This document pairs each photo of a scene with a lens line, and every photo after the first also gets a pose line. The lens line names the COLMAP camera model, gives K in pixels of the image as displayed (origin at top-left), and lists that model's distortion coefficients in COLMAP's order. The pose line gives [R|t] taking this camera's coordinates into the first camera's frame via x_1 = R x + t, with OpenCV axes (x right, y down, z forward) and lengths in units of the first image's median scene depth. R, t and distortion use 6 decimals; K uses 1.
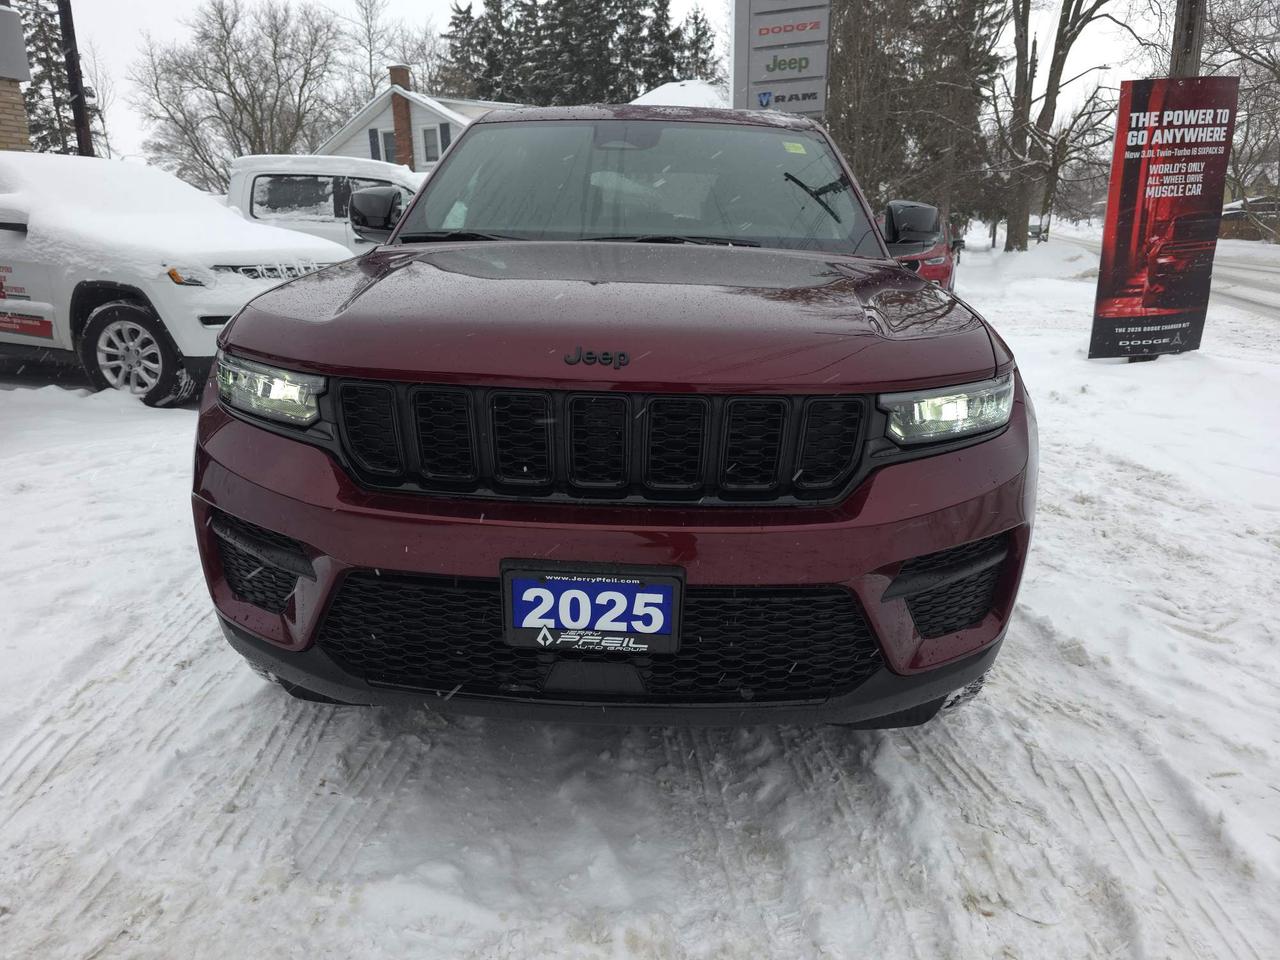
lens RADIAL K [[856.3, 0, 646.7], [0, 856.3, 482.4], [0, 0, 1]] dist [0.068874, -0.060636]
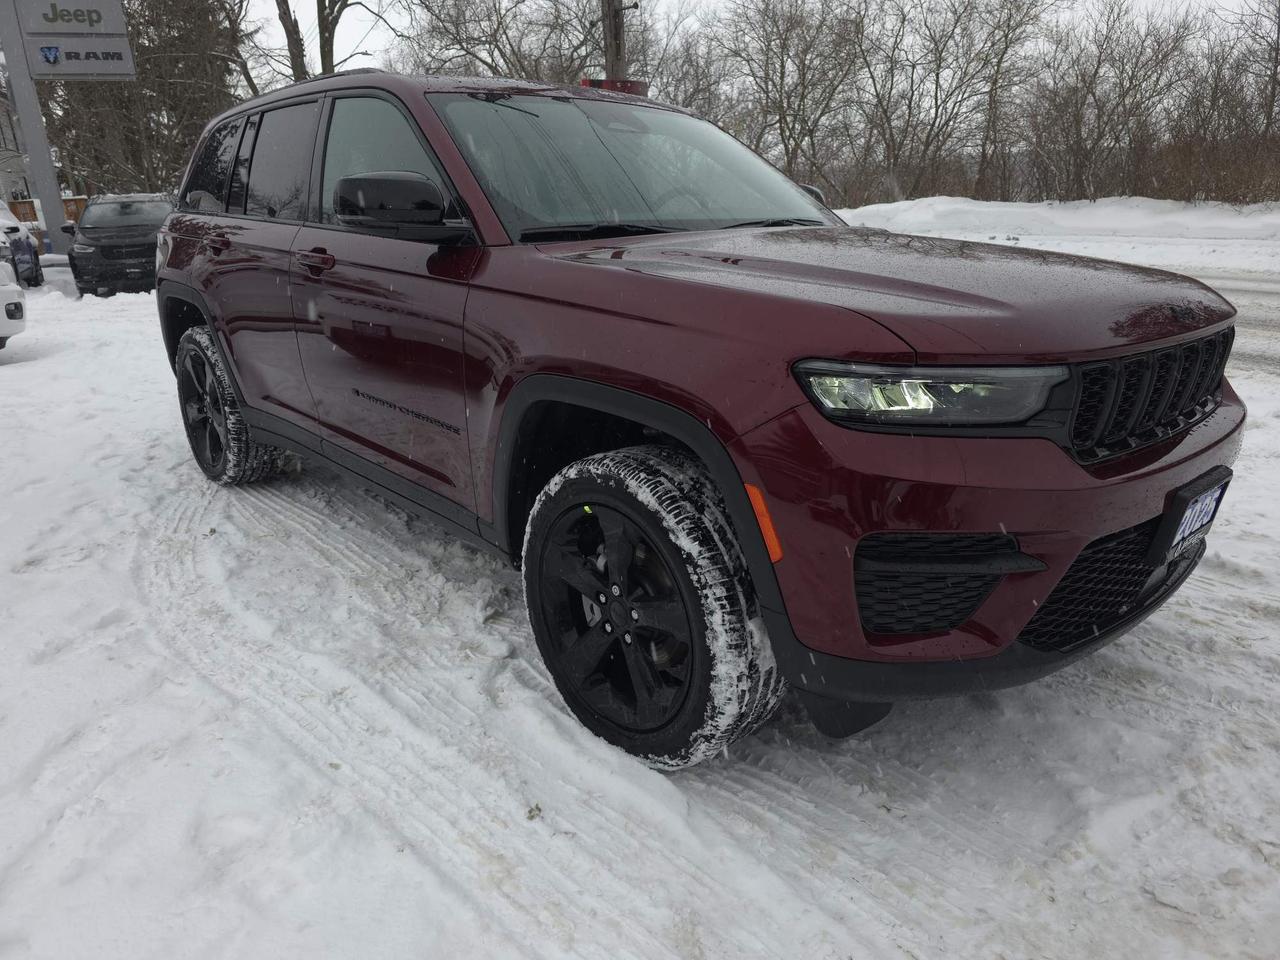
lens RADIAL K [[856.3, 0, 646.7], [0, 856.3, 482.4], [0, 0, 1]] dist [0.068874, -0.060636]
pose [[0.714417, -0.236254, 0.658629, -0.100716], [0.222112, 0.969163, 0.106719, -0.013964], [-0.663532, 0.070047, 0.744862, 0.041669]]
